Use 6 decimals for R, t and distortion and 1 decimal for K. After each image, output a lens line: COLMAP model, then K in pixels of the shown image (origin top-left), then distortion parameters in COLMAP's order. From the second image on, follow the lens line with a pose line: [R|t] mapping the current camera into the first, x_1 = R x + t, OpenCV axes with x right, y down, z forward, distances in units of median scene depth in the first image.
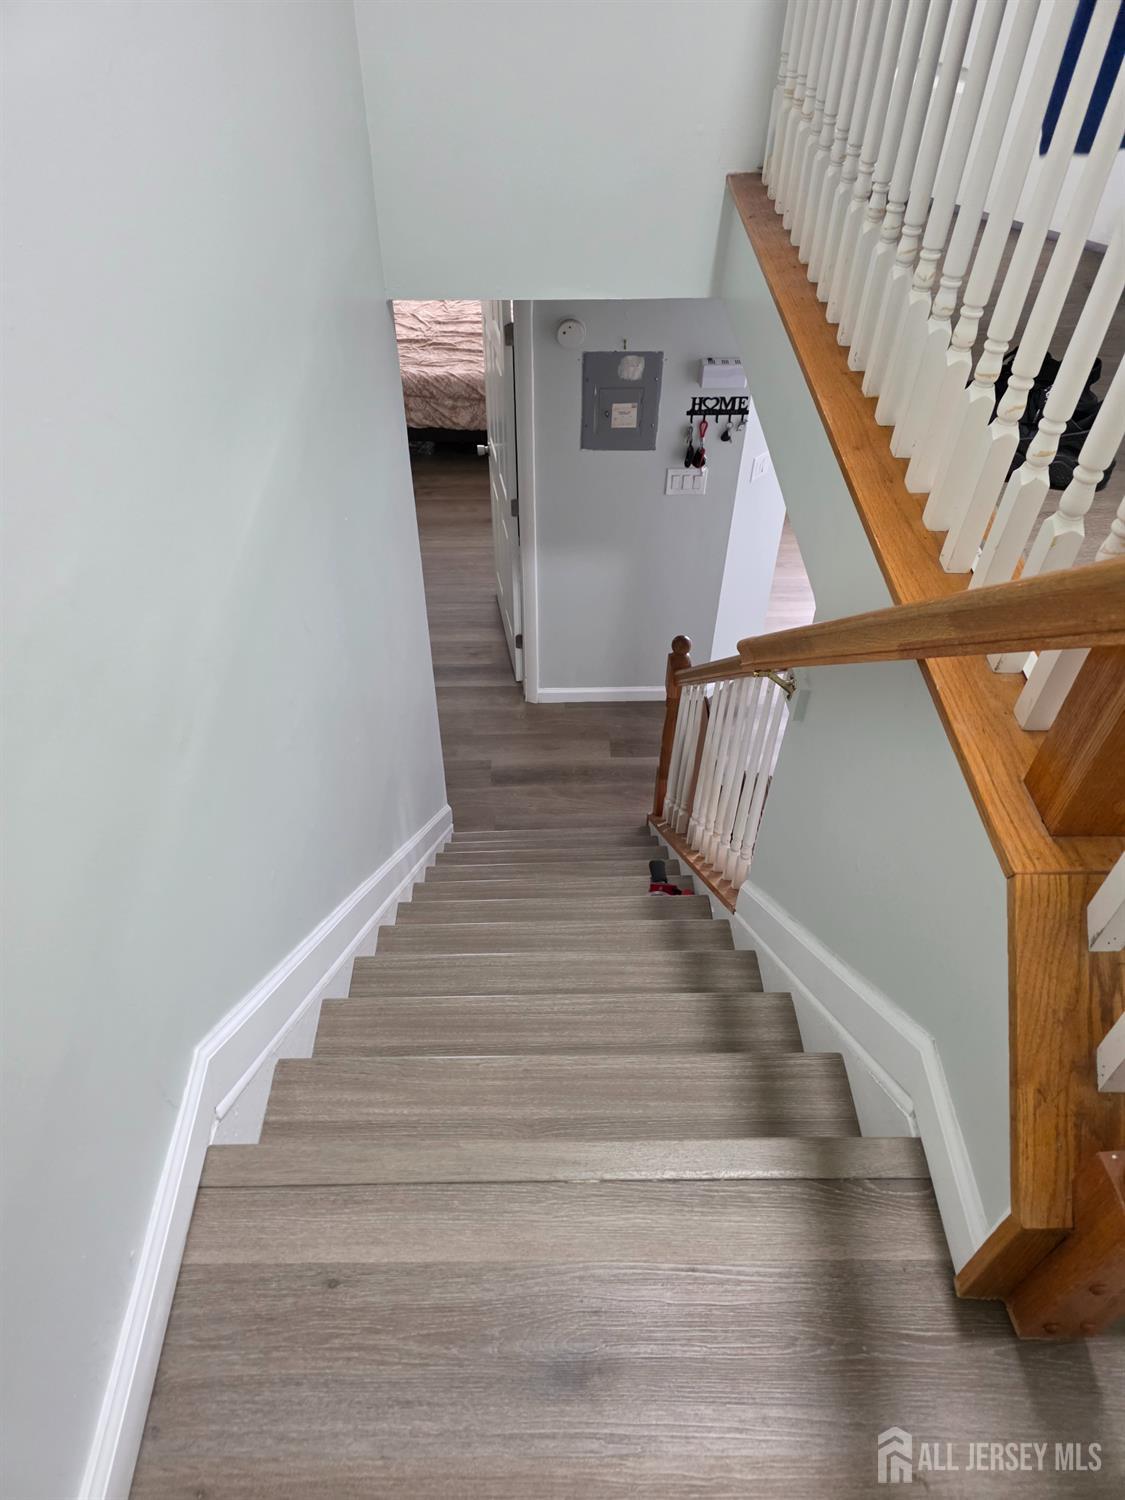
lens RADIAL K [[998.6, 0, 559.4], [0, 998.6, 751.1], [0, 0, 1]] dist [0.000793, 0.000055]
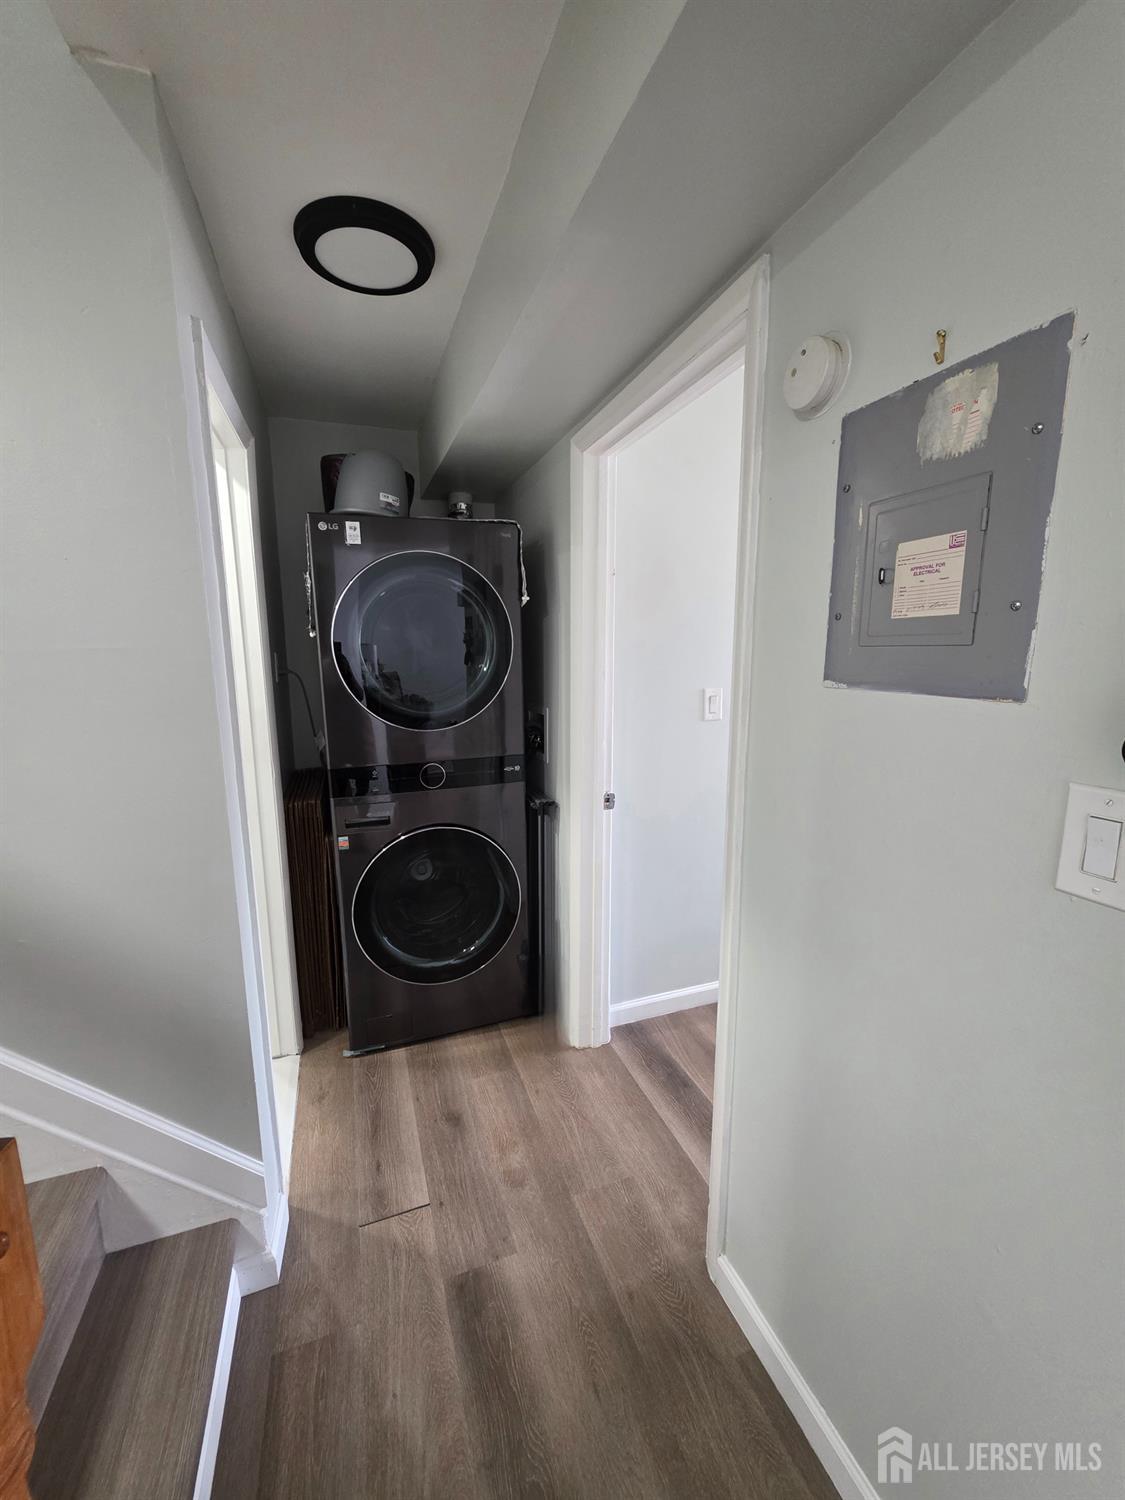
lens RADIAL K [[597.3, 0, 561.8], [0, 597.3, 750.2], [0, 0, 1]] dist [0.000787, 0.000119]
pose [[0.330772, 0.146078, -0.932336, 0.221619], [-0.670931, 0.731168, -0.123472, -0.188092], [0.663658, 0.666374, 0.339858, 0.896144]]
